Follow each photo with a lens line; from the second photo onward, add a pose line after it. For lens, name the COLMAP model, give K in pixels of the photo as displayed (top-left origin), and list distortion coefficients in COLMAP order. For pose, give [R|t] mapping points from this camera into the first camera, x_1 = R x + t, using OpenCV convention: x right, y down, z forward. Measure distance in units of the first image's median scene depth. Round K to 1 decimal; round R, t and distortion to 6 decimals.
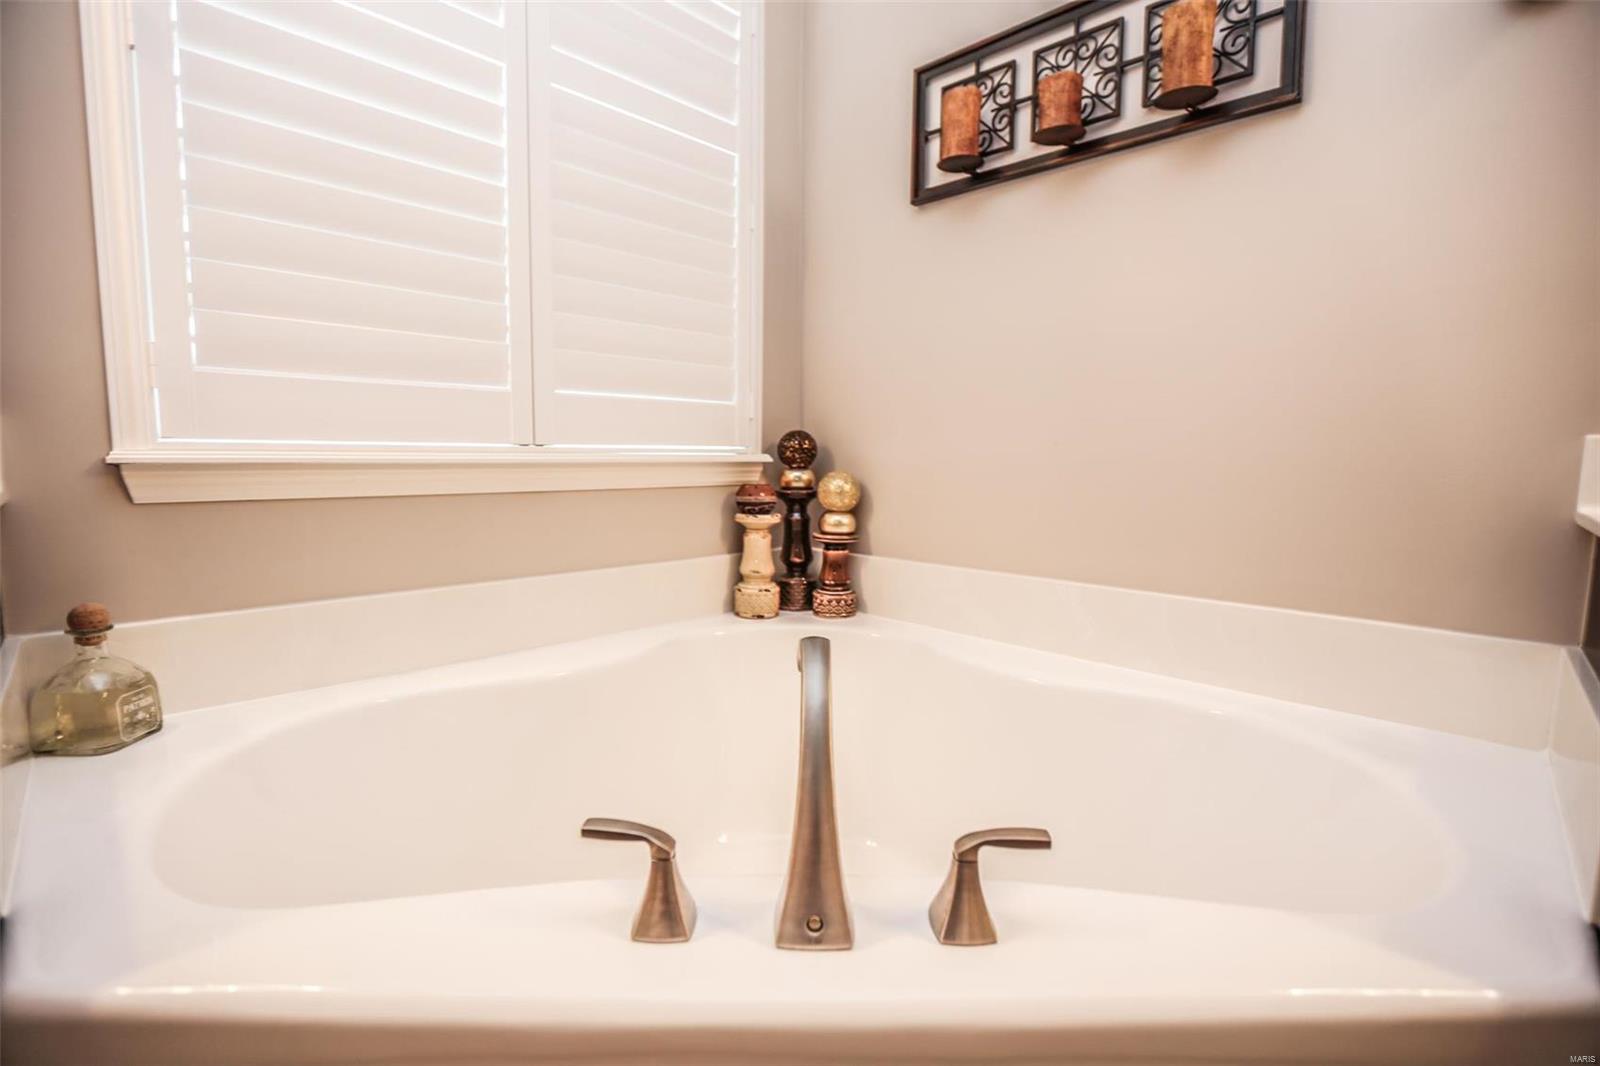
lens RADIAL K [[730.4, 0, 792.9], [0, 730.4, 518.9], [0, 0, 1]] dist [-0.040487, 0.011099]
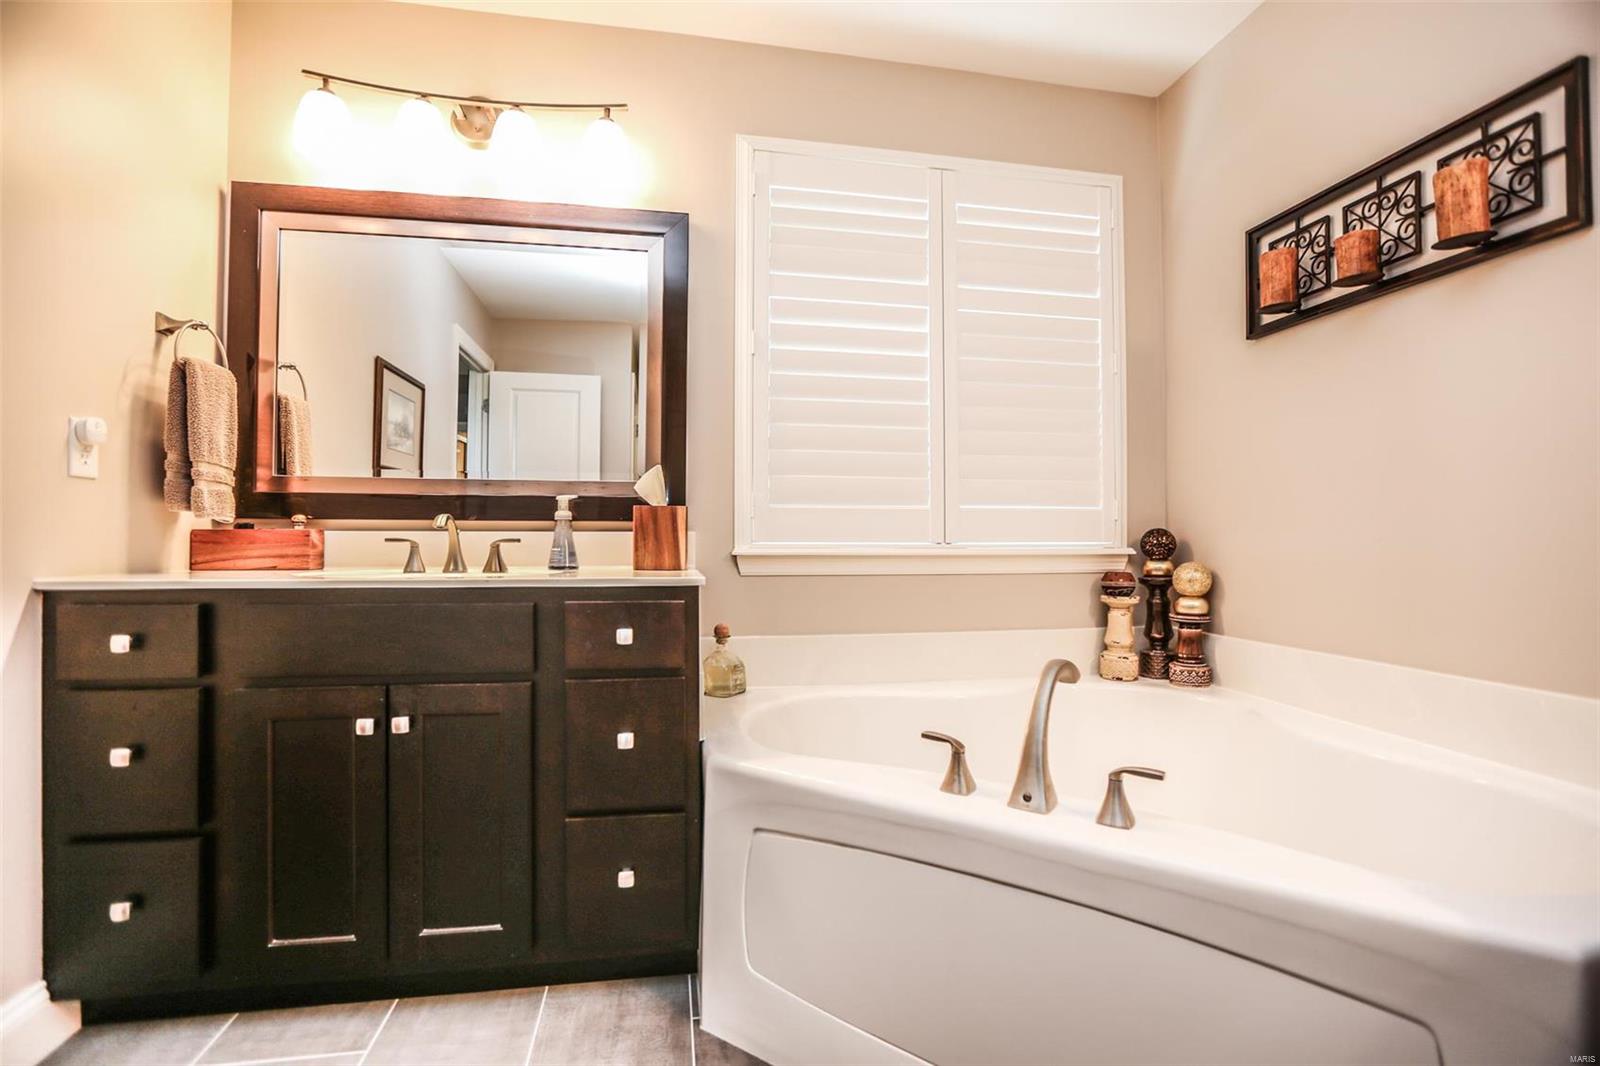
lens RADIAL K [[730.4, 0, 804.9], [0, 730.4, 529.2], [0, 0, 1]] dist [-0.040487, 0.011099]
pose [[0.824009, -0.014821, -0.566384, 0.243592], [-0.044250, 0.994921, -0.090413, 0.017888], [0.564847, 0.099564, 0.819167, -0.376965]]
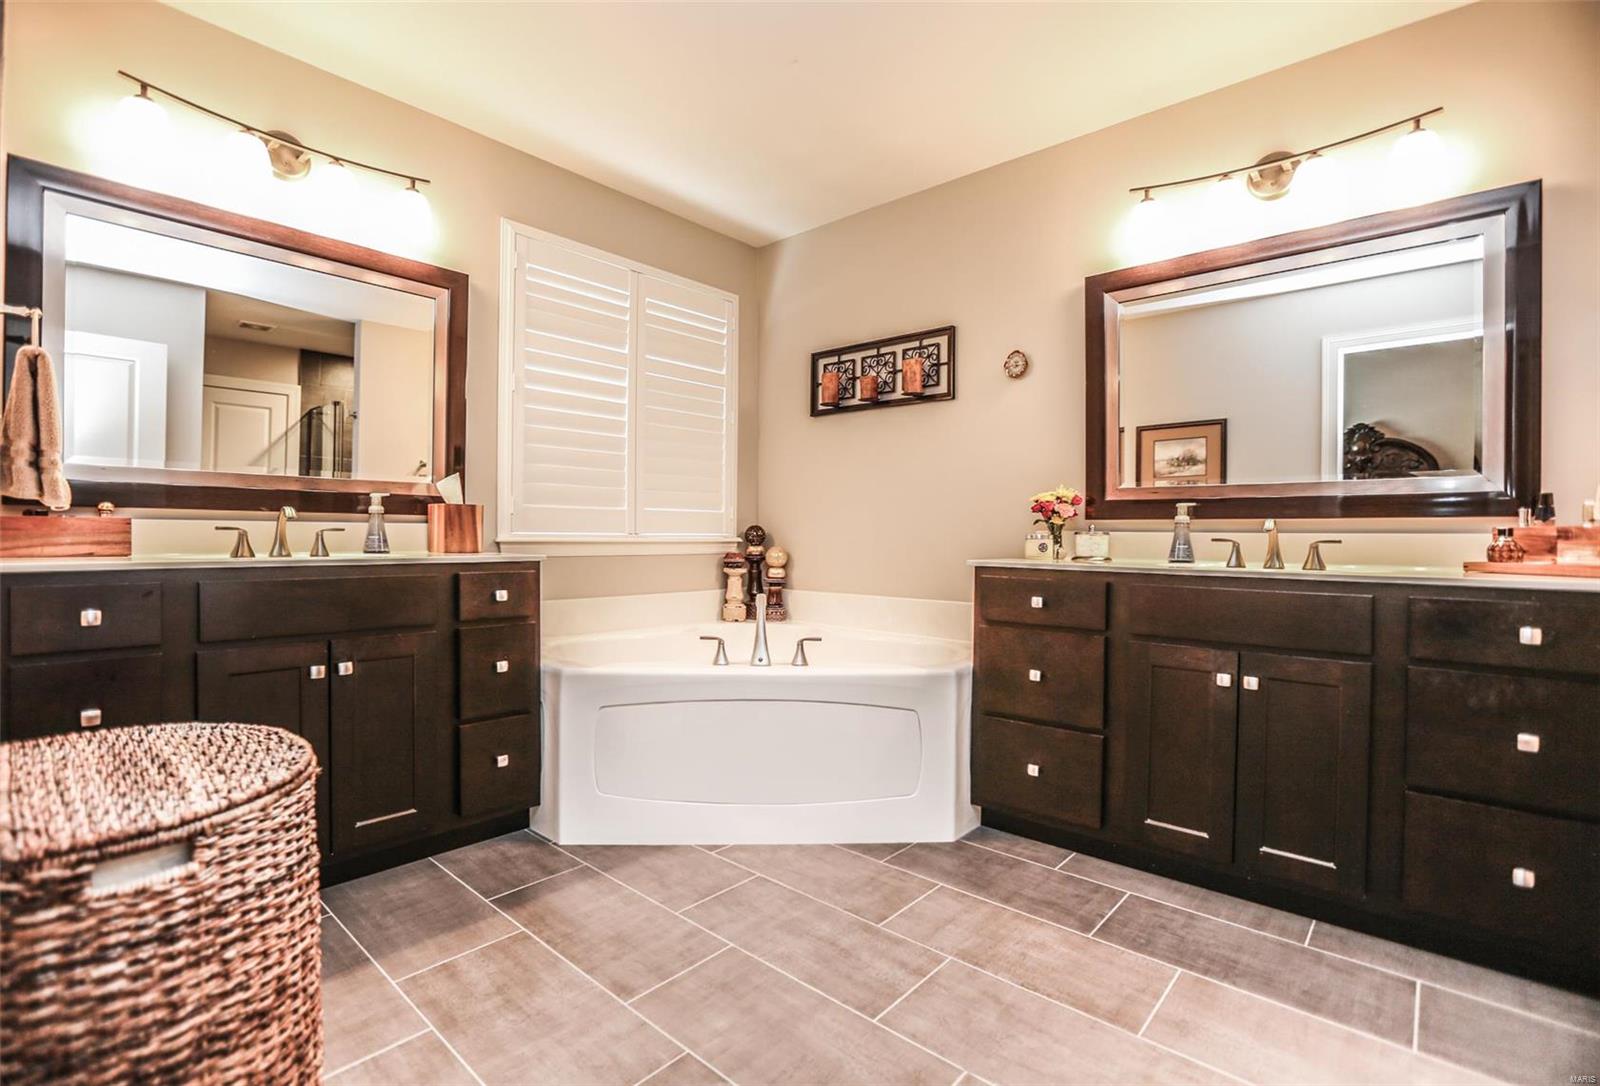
lens RADIAL K [[752.2, 0, 792.4], [0, 752.2, 535.3], [0, 0, 1]] dist [-0.017216, 0.002665]
pose [[0.998391, -0.001006, 0.056696, -0.010080], [0.005906, 0.996250, -0.086324, 0.092339], [-0.056397, 0.086520, 0.994653, -1.173009]]
